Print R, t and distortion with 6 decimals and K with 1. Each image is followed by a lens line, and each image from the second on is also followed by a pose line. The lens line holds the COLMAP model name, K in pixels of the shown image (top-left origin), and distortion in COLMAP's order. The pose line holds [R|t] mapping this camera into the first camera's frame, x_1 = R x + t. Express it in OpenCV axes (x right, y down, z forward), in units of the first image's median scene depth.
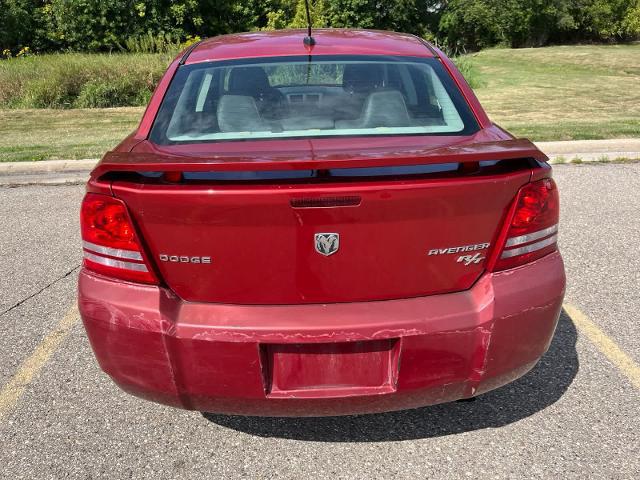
lens RADIAL K [[484.7, 0, 314.8], [0, 484.7, 243.6], [0, 0, 1]] dist [0.094351, -0.135898]
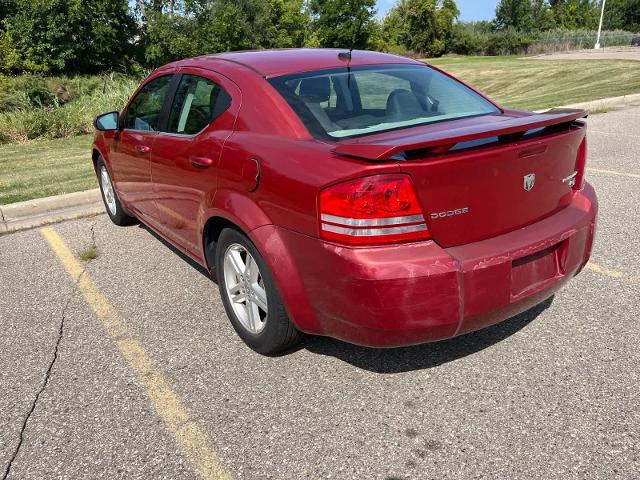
lens RADIAL K [[484.7, 0, 314.8], [0, 484.7, 243.6], [0, 0, 1]] dist [0.094351, -0.135898]
pose [[0.840145, -0.206123, 0.501666, -0.863393], [0.233821, 0.972248, 0.007892, 0.011754], [-0.489370, 0.110670, 0.865025, 0.048216]]
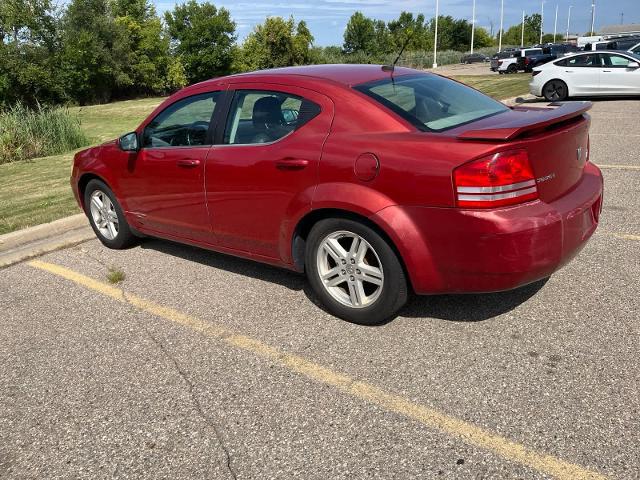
lens RADIAL K [[484.7, 0, 314.8], [0, 484.7, 243.6], [0, 0, 1]] dist [0.094351, -0.135898]
pose [[0.658756, -0.270907, 0.701890, -1.438561], [0.344231, 0.938075, 0.038990, -0.067852], [-0.668989, 0.215927, 0.711217, 0.262711]]
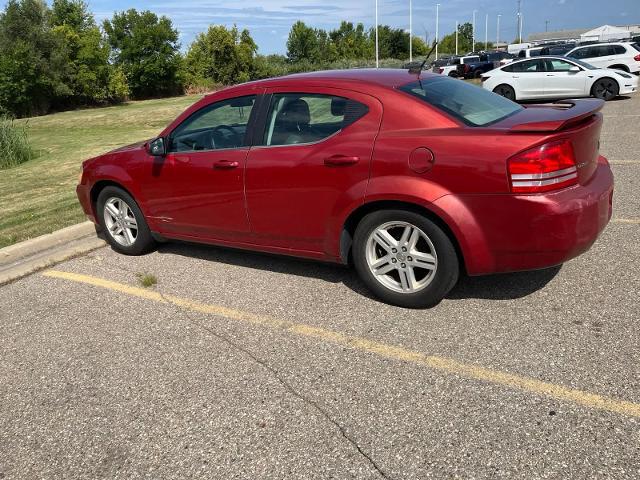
lens RADIAL K [[484.7, 0, 314.8], [0, 484.7, 243.6], [0, 0, 1]] dist [0.094351, -0.135898]
pose [[0.568162, -0.288090, 0.770841, -1.707606], [0.381905, 0.922044, 0.063111, -0.143721], [-0.728931, 0.258531, 0.633893, 0.434090]]
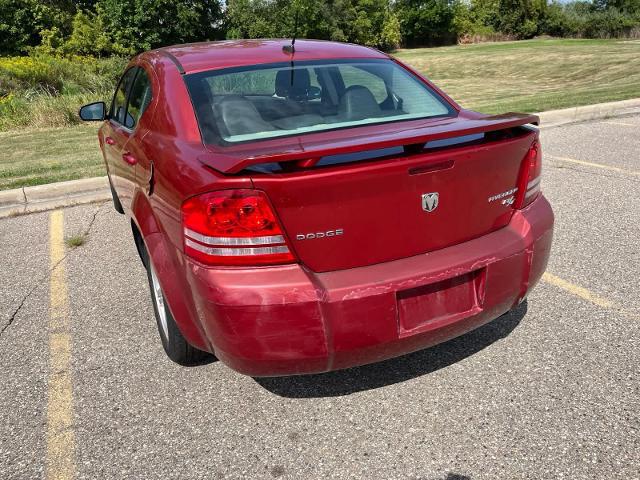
lens RADIAL K [[484.7, 0, 314.8], [0, 484.7, 243.6], [0, 0, 1]] dist [0.094351, -0.135898]
pose [[0.916373, -0.168867, 0.362965, -0.489340], [0.178602, 0.983898, 0.006838, 0.029561], [-0.358275, 0.058560, 0.931778, -0.039287]]
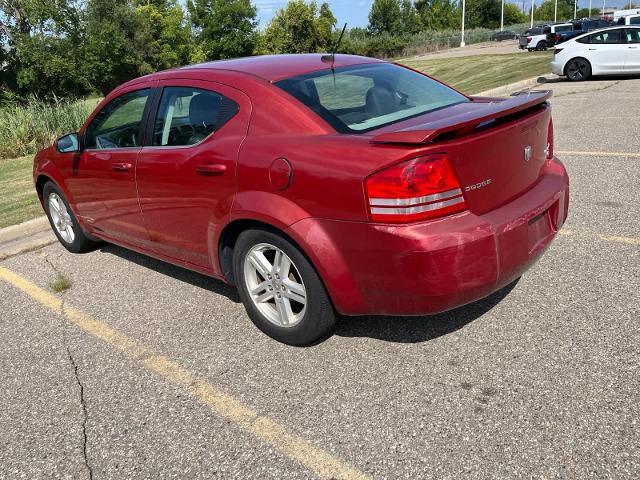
lens RADIAL K [[484.7, 0, 314.8], [0, 484.7, 243.6], [0, 0, 1]] dist [0.094351, -0.135898]
pose [[0.696820, -0.296997, 0.652867, -1.137325], [0.354945, 0.933758, 0.045936, -0.032448], [-0.623263, 0.199723, 0.756078, 0.161715]]
